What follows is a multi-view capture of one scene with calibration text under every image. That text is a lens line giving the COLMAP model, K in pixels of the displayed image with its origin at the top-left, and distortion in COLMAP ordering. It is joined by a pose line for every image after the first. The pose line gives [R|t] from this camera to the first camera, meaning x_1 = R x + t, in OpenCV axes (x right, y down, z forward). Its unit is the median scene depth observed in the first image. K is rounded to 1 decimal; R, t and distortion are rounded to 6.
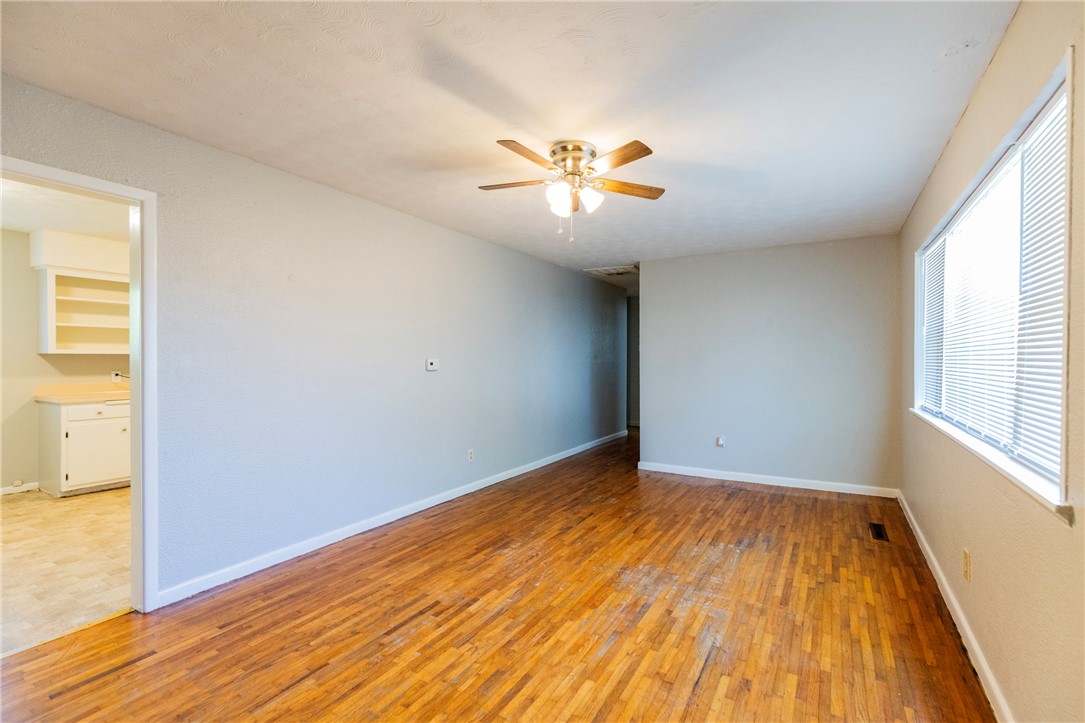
lens RADIAL K [[491.3, 0, 553.7], [0, 491.3, 361.1], [0, 0, 1]] dist [0.015088, -0.000339]
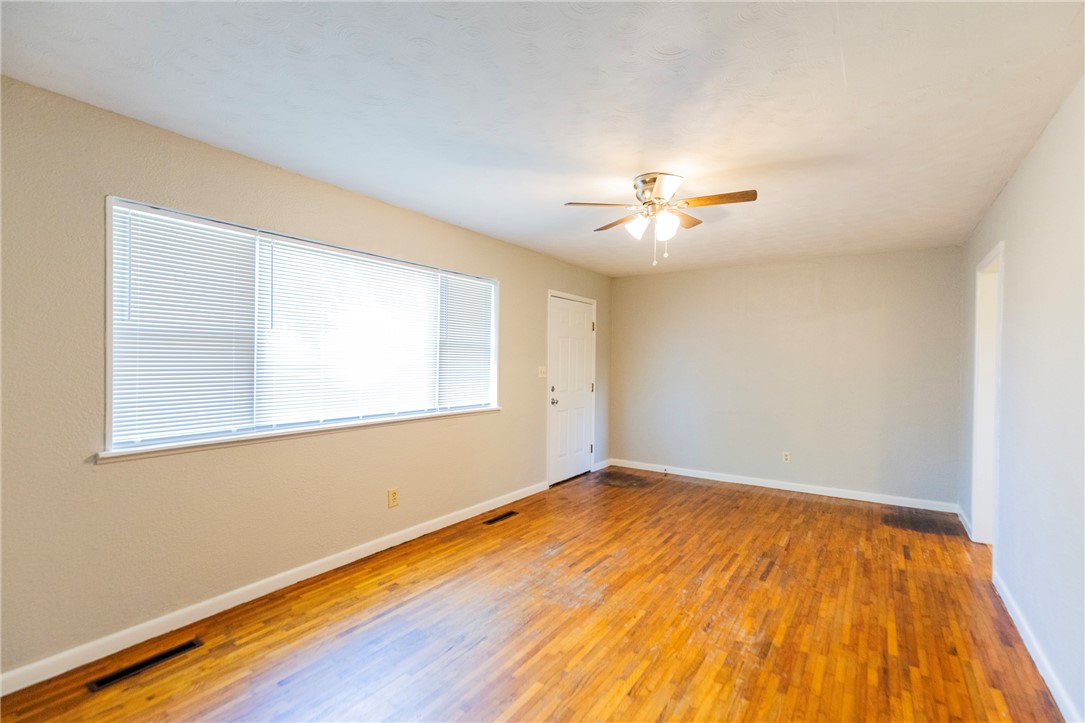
lens RADIAL K [[491.3, 0, 553.7], [0, 491.3, 361.1], [0, 0, 1]] dist [0.015088, -0.000339]
pose [[-0.998040, -0.013652, 0.061075, 0.155201], [-0.013105, 0.999870, 0.009341, -0.031781], [-0.061194, 0.008522, -0.998089, 1.712835]]
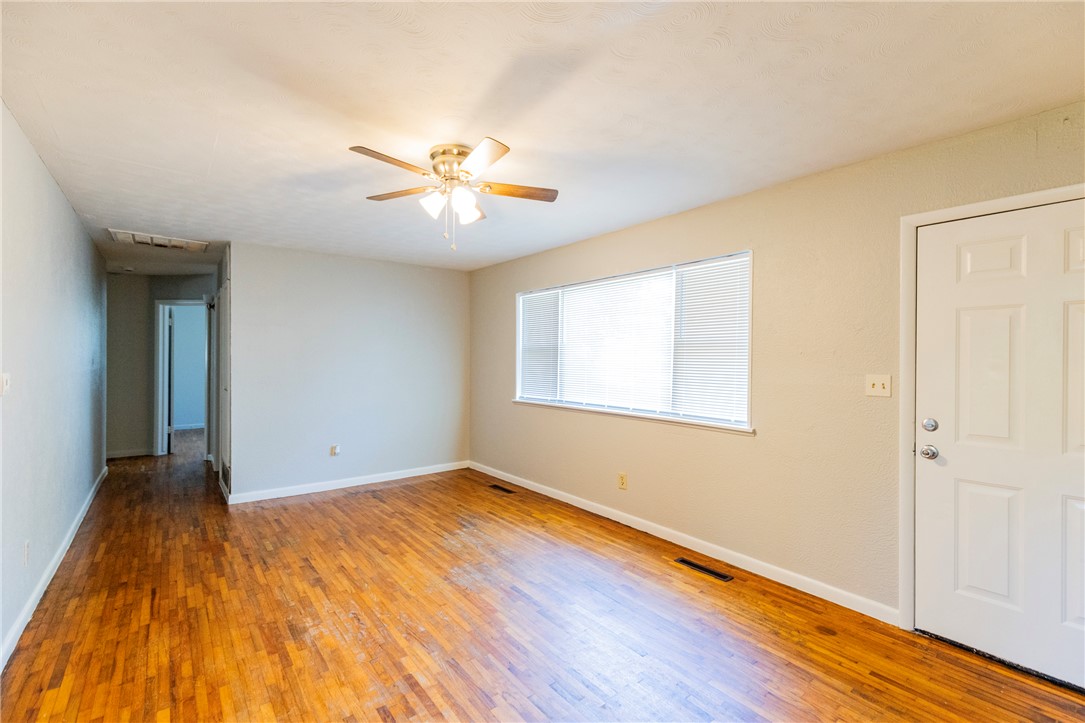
lens RADIAL K [[491.3, 0, 553.7], [0, 491.3, 361.1], [0, 0, 1]] dist [0.015088, -0.000339]
pose [[0.372807, -0.000905, 0.927908, -0.637754], [-0.000829, 0.999999, 0.001308, -0.022638], [-0.927908, -0.001257, 0.372806, 0.378290]]
